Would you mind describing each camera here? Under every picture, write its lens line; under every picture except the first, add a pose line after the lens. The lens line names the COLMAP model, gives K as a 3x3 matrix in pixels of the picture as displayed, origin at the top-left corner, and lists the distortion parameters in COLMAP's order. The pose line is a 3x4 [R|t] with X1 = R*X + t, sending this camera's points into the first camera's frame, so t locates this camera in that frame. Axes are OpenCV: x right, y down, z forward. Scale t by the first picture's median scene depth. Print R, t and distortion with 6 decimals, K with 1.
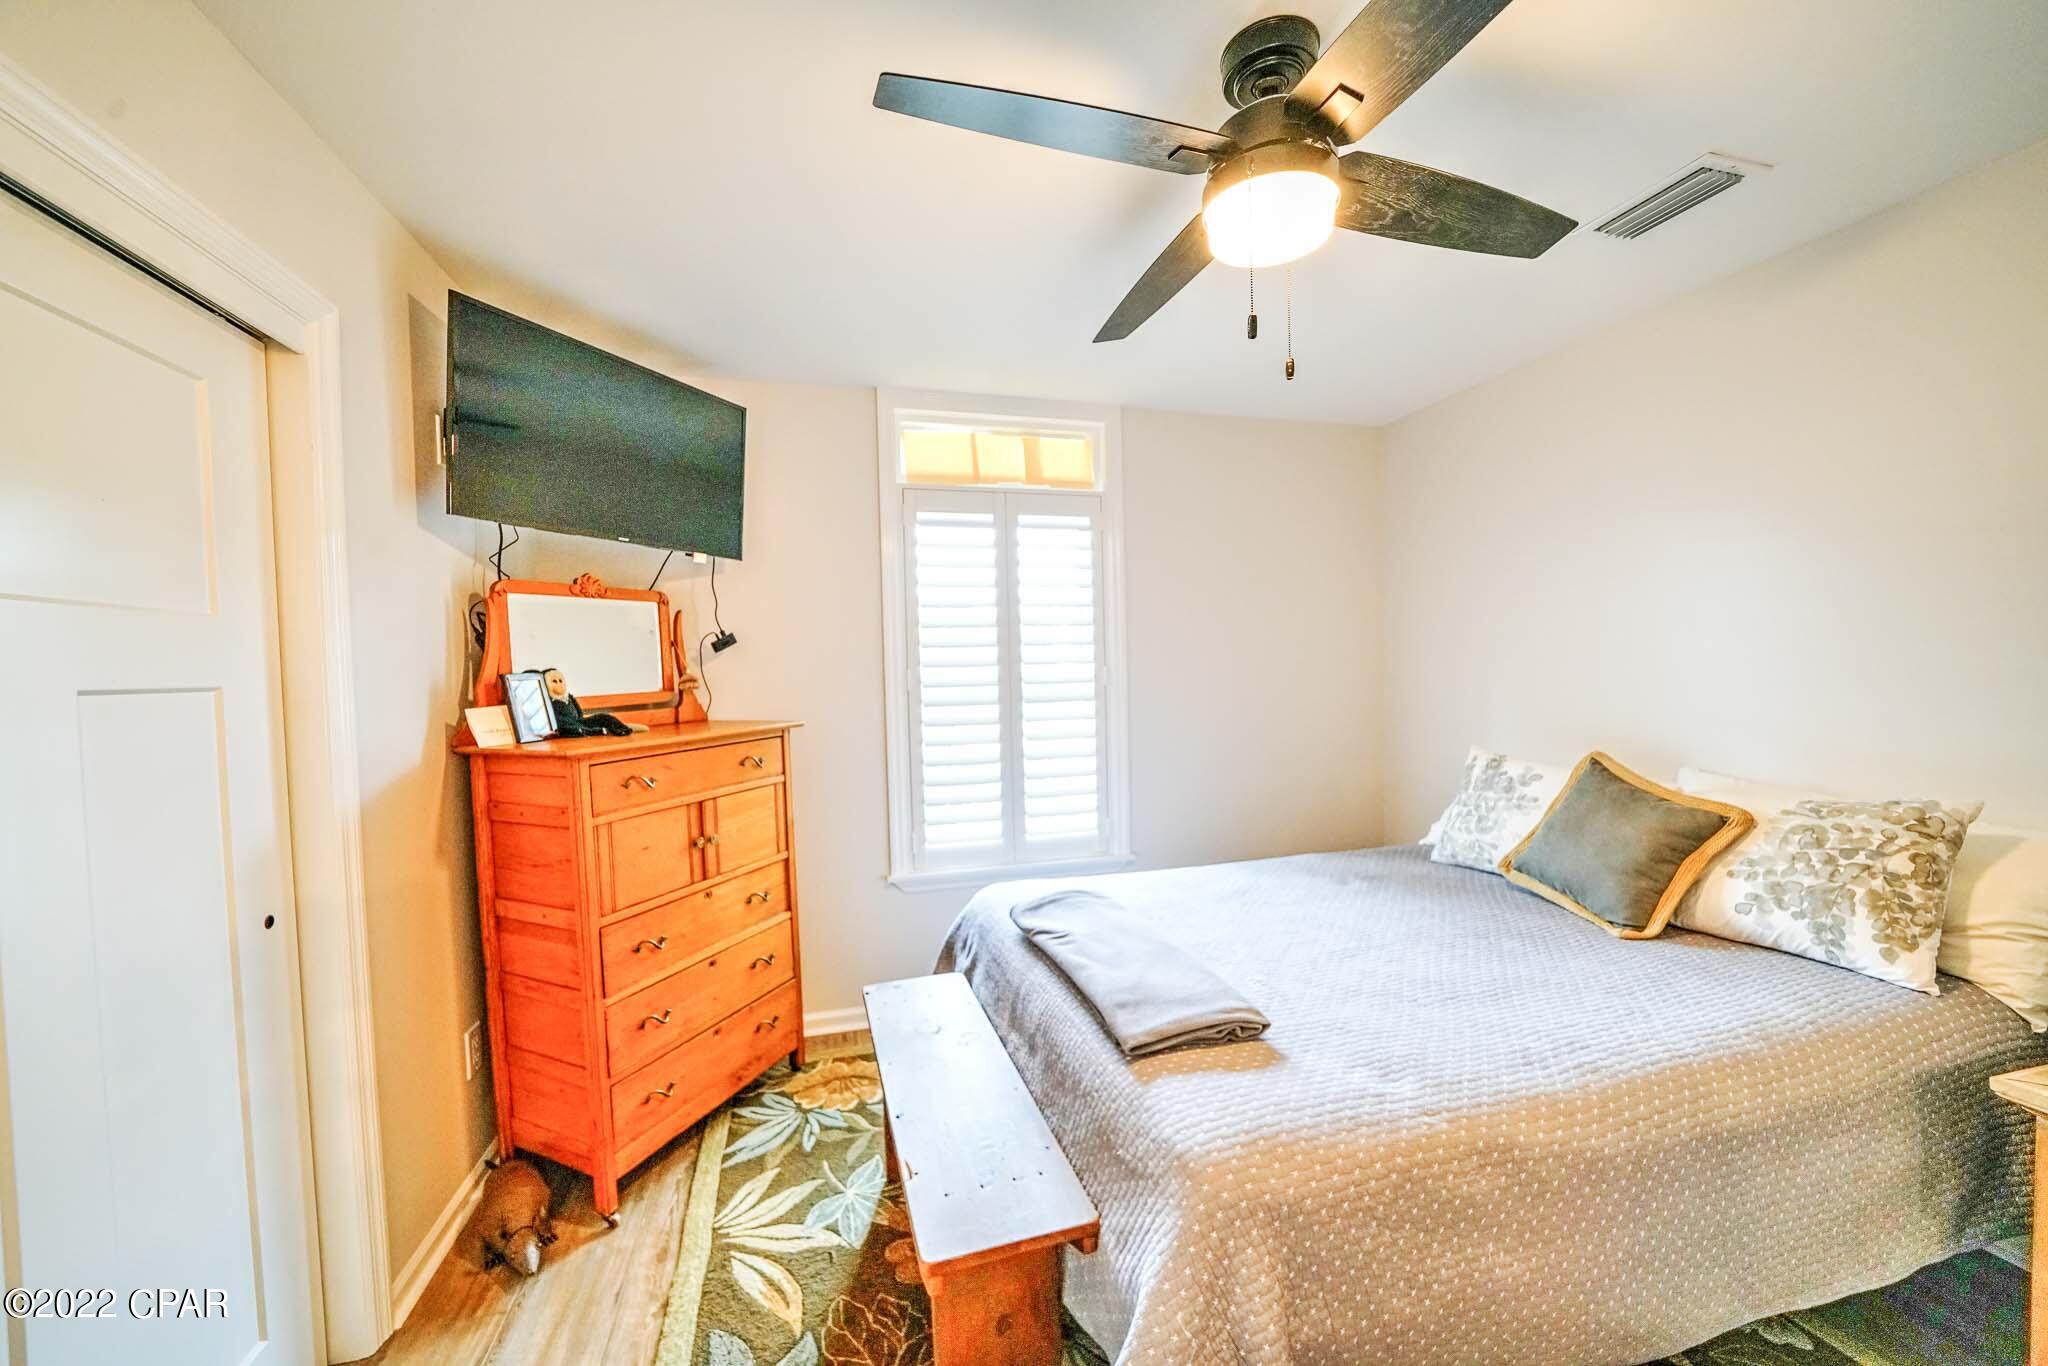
lens RADIAL K [[737.2, 0, 1007.2], [0, 737.2, 694.7], [0, 0, 1]] dist [-0.020898, 0.002971]
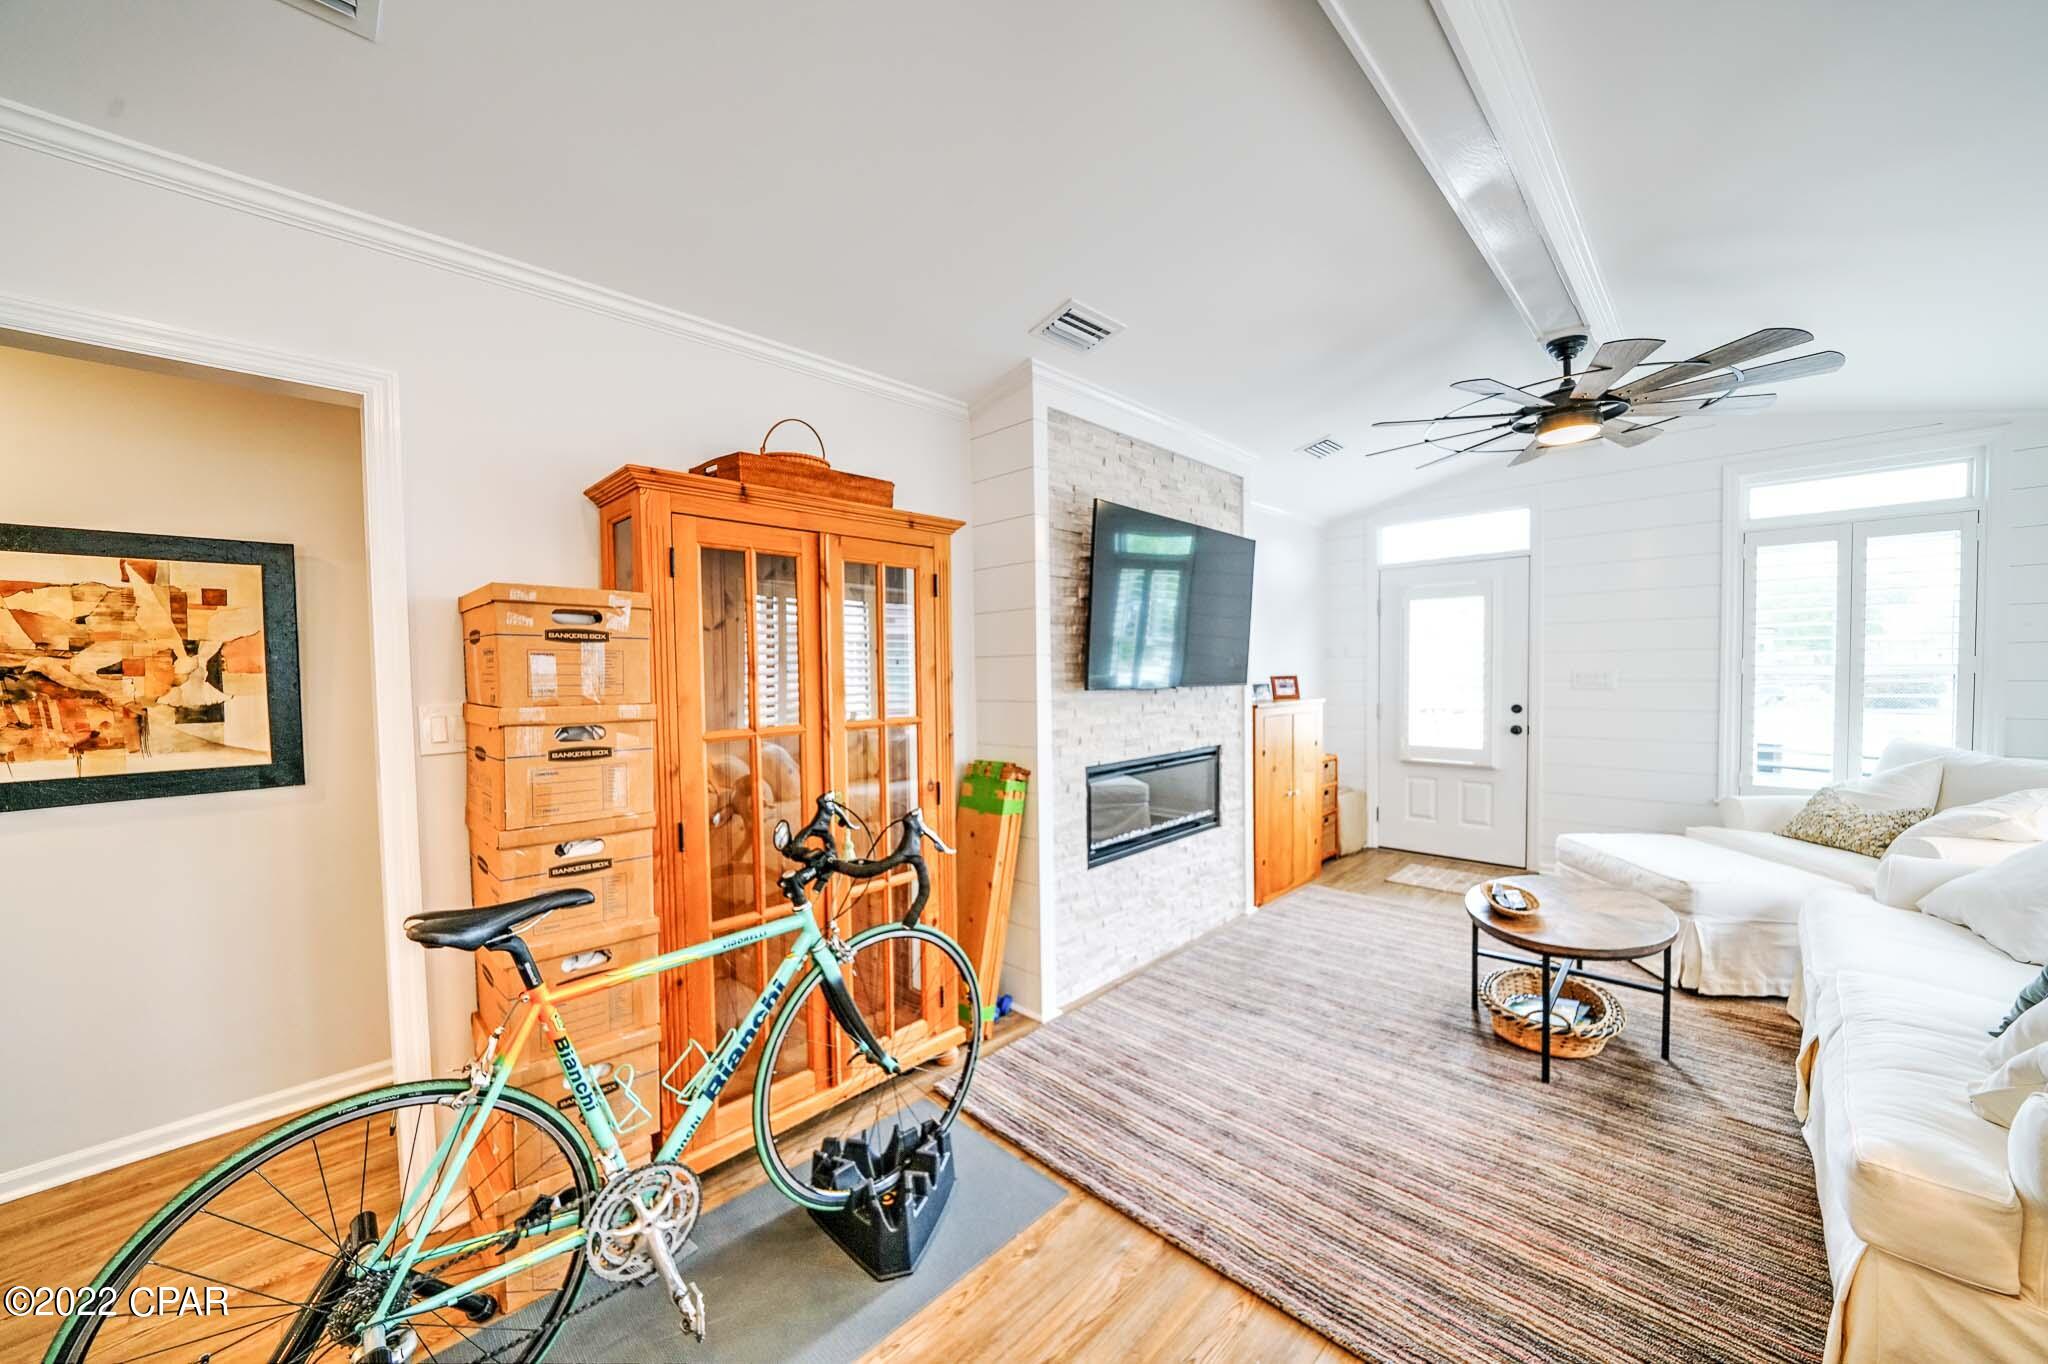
lens RADIAL K [[737.2, 0, 1007.2], [0, 737.2, 693.7], [0, 0, 1]] dist [-0.020898, 0.002971]
pose [[0.508738, 0.043062, -0.859844, 0.422821], [-0.024119, 0.999069, 0.035765, 0.038492], [0.860584, 0.002543, 0.509303, -1.194528]]
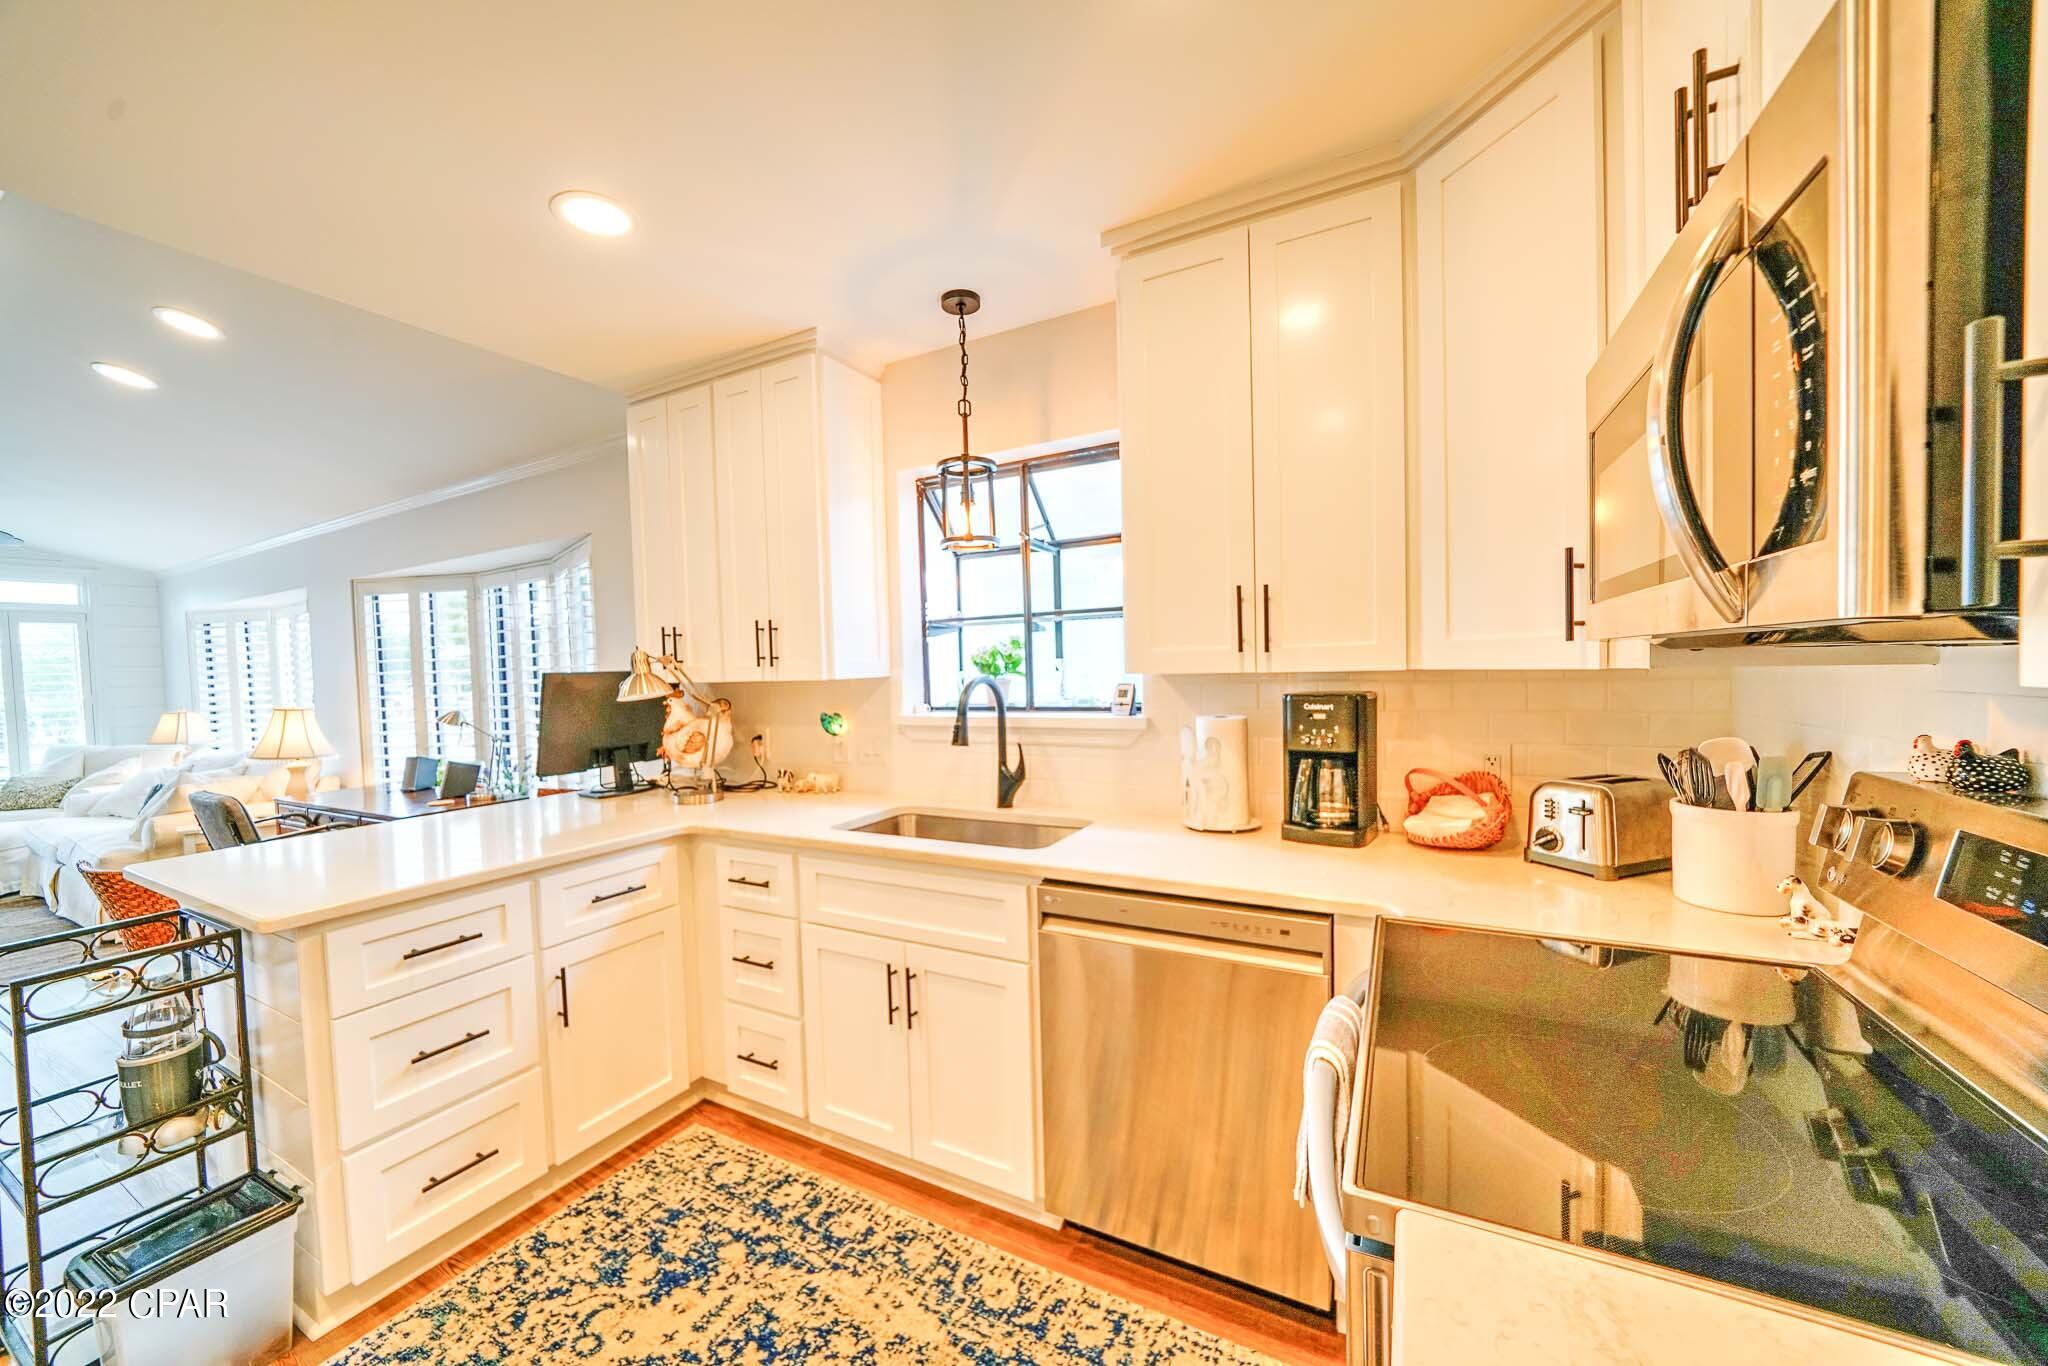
lens RADIAL K [[737.2, 0, 1007.2], [0, 737.2, 694.7], [0, 0, 1]] dist [-0.020898, 0.002971]
pose [[0.677751, -0.023660, 0.734911, 0.509248], [0.038755, 0.999242, -0.003571, 0.103564], [-0.734269, 0.030902, 0.678155, -2.977512]]
